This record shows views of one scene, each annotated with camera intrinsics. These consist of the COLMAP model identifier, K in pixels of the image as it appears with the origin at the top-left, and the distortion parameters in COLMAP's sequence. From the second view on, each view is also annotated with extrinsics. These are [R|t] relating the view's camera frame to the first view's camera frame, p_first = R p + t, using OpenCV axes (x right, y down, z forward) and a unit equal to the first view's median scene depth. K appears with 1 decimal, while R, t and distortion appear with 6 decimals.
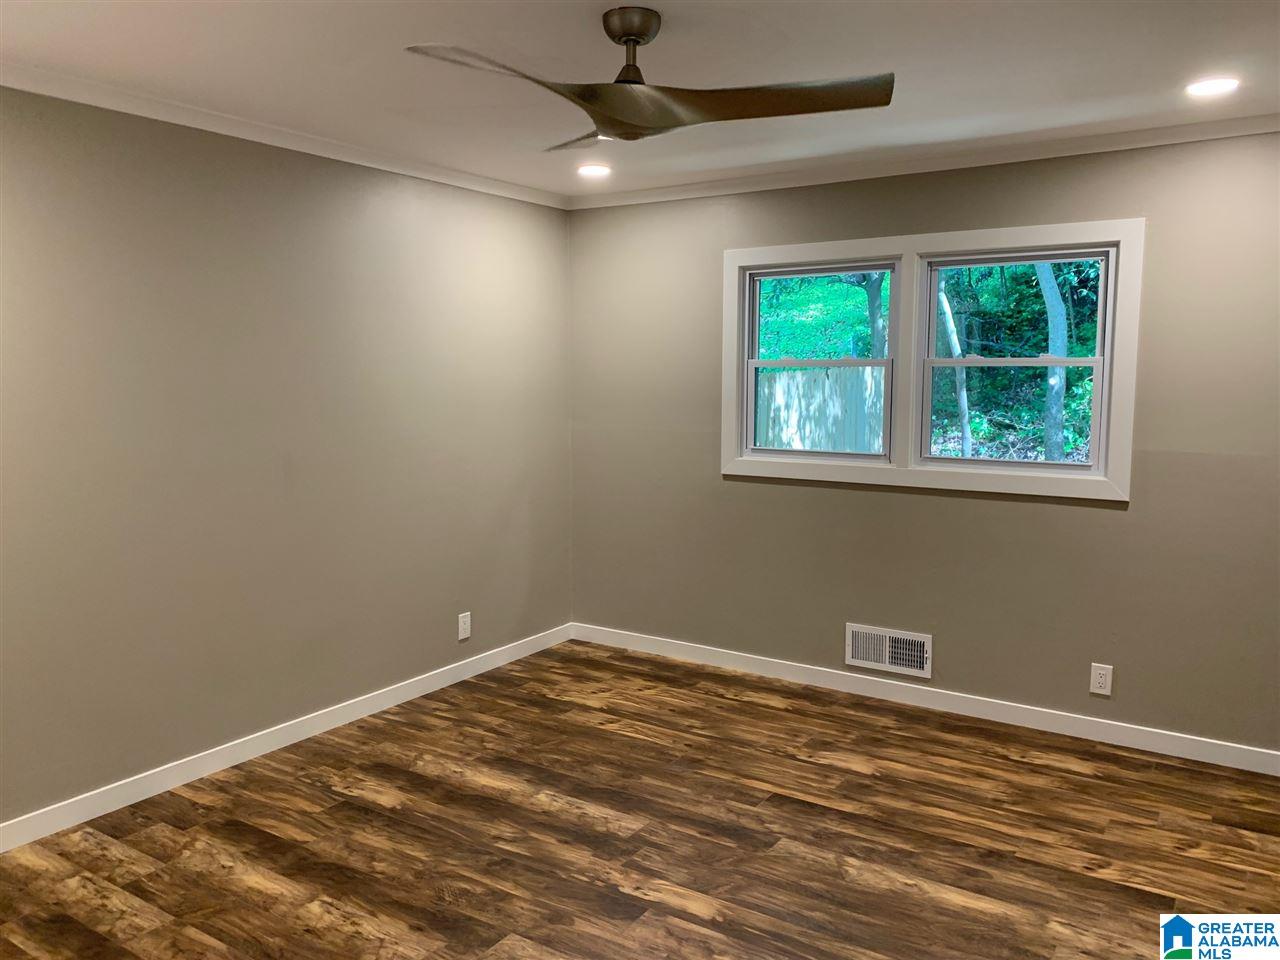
lens RADIAL K [[982.2, 0, 642.5], [0, 982.2, 480.1], [0, 0, 1]] dist [0.000976, 0.013833]
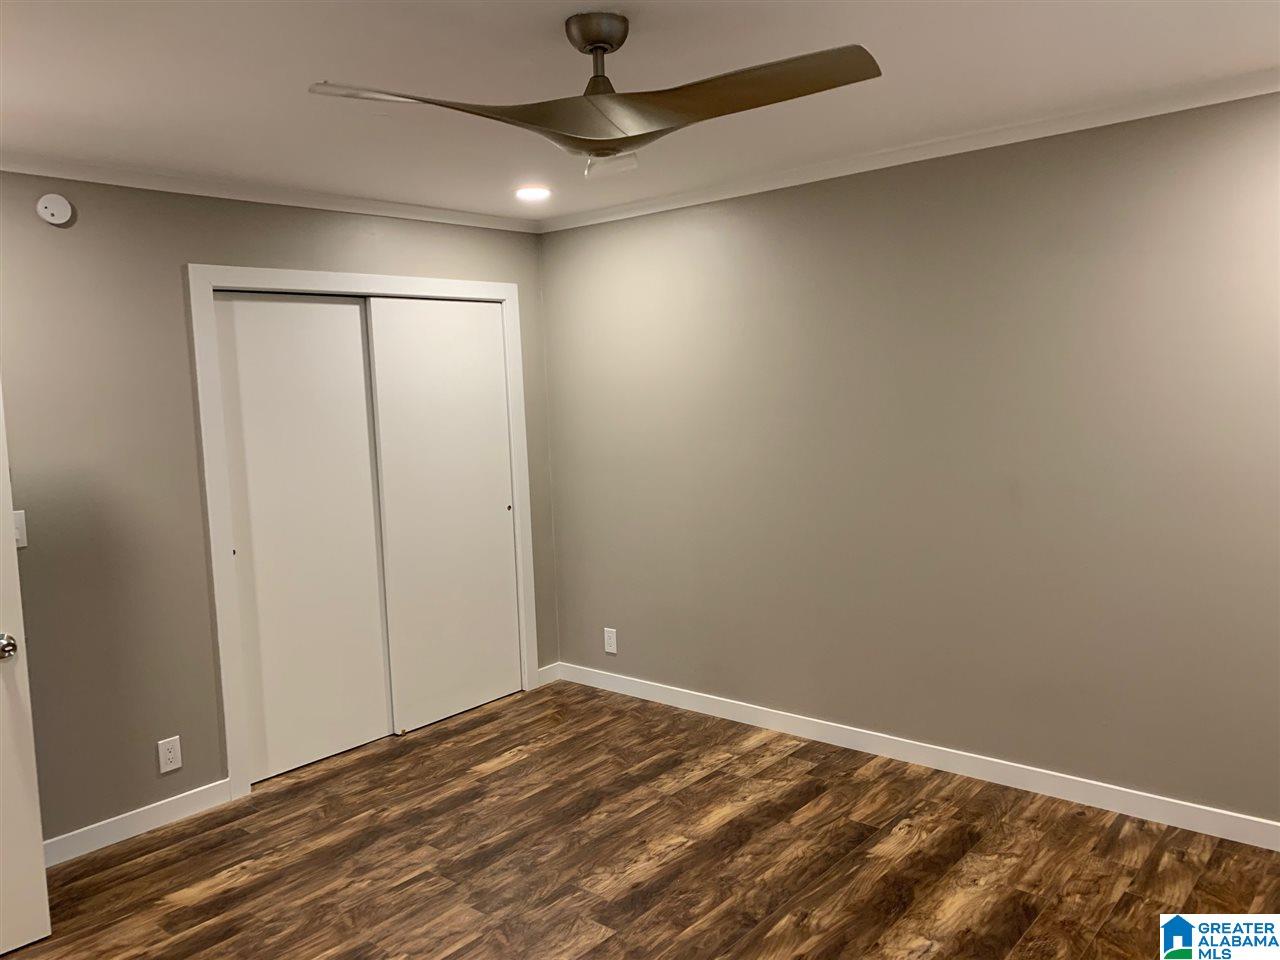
lens RADIAL K [[982.2, 0, 641.8], [0, 982.2, 480.8], [0, 0, 1]] dist [0.000976, 0.013833]
pose [[-0.126810, 0.103800, -0.986481, 0.685232], [-0.071680, 0.990951, 0.113484, -0.119488], [0.989334, 0.085102, -0.118222, 0.872423]]
